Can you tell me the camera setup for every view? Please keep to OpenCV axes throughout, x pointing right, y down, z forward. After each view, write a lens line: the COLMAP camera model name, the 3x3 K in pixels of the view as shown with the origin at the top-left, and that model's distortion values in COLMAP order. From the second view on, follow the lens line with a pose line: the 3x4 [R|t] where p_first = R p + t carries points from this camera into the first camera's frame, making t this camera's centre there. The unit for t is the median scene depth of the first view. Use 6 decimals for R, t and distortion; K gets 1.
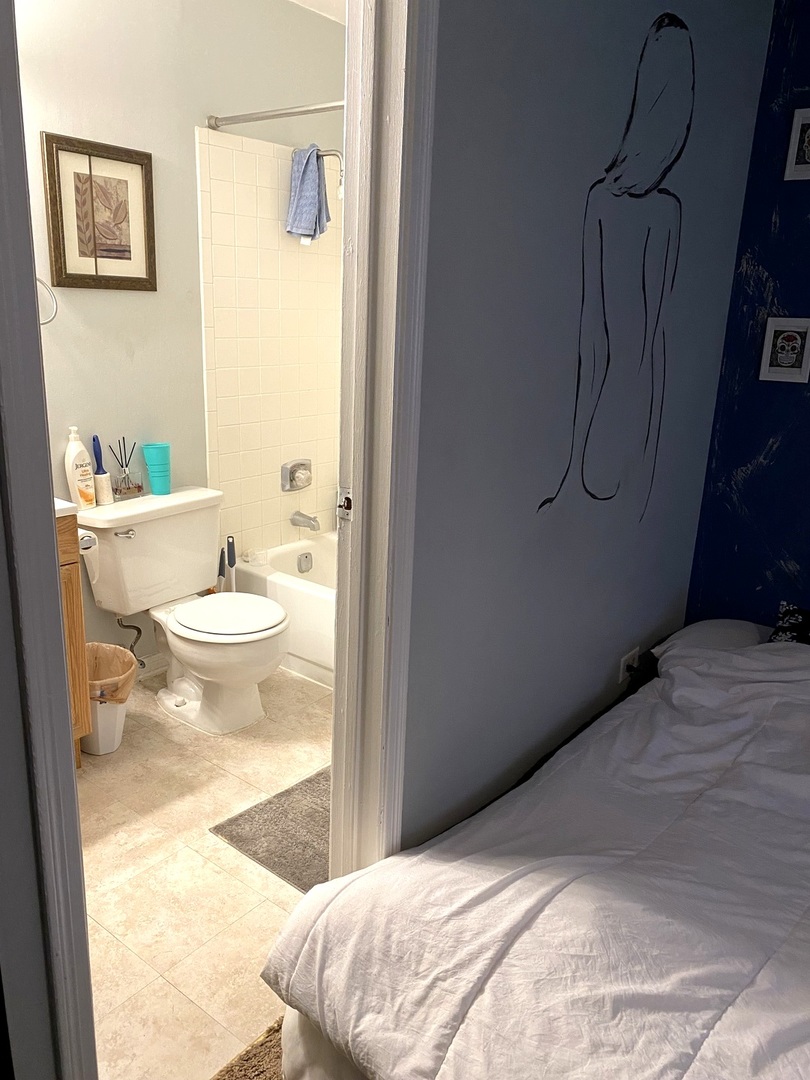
lens RADIAL K [[815.1, 0, 409.8], [0, 815.1, 541.8], [0, 0, 1]] dist [0.030963, -0.036498]
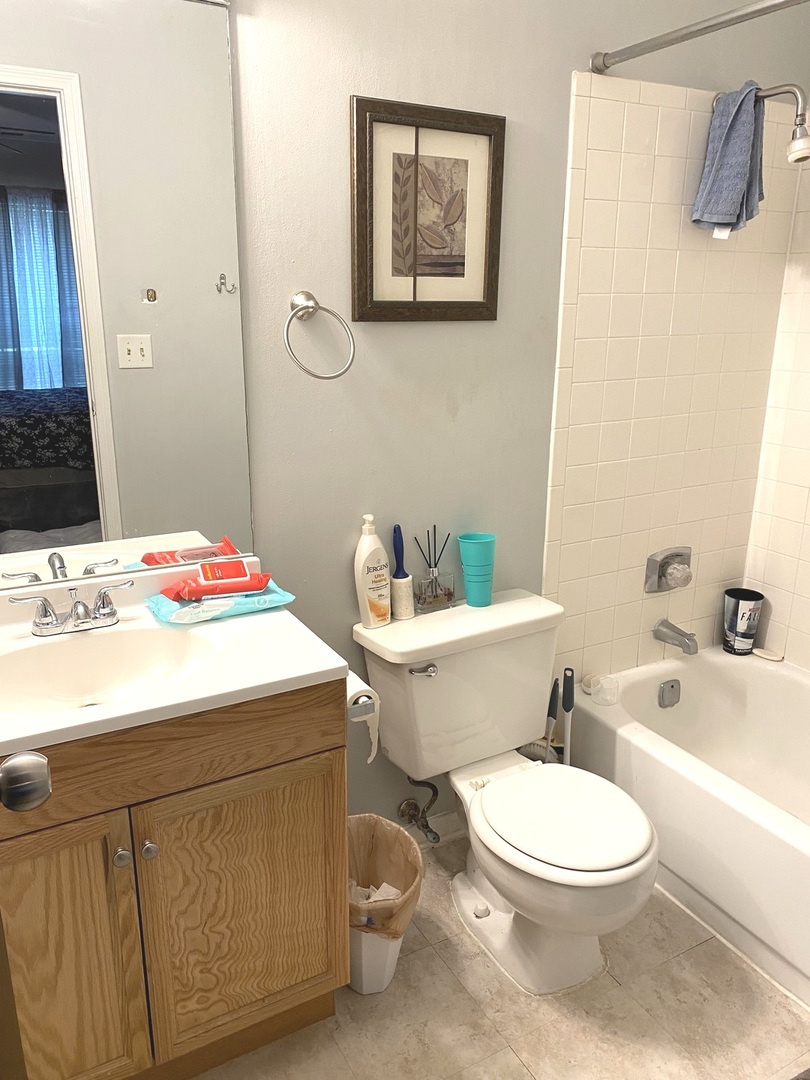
lens RADIAL K [[815.1, 0, 409.8], [0, 815.1, 541.8], [0, 0, 1]] dist [0.030963, -0.036498]
pose [[0.922523, 0.076731, -0.378237, -0.103836], [-0.078746, 0.996843, 0.010161, -0.123769], [0.377822, 0.020410, 0.925653, 0.347009]]
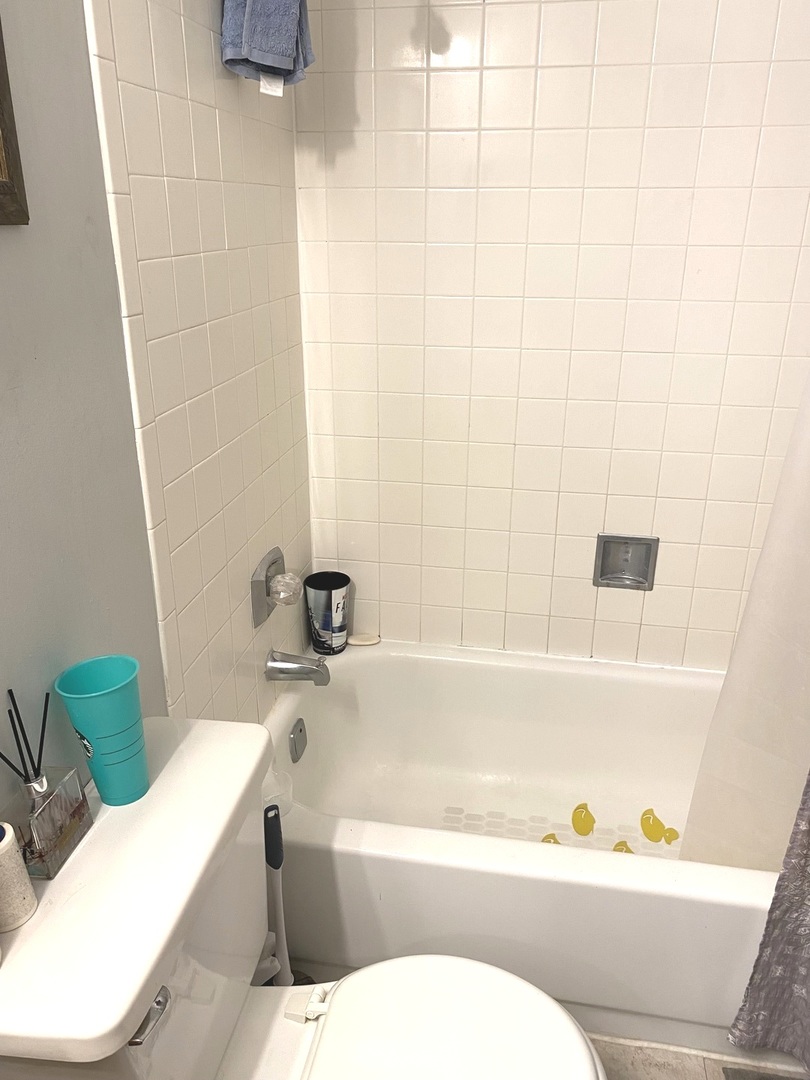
lens RADIAL K [[815.1, 0, 409.8], [0, 815.1, 541.8], [0, 0, 1]] dist [0.030963, -0.036498]
pose [[0.886536, -0.204759, 0.414883, -0.335930], [0.161649, 0.977304, 0.136918, -0.209144], [-0.433502, -0.054317, 0.899514, 0.656790]]
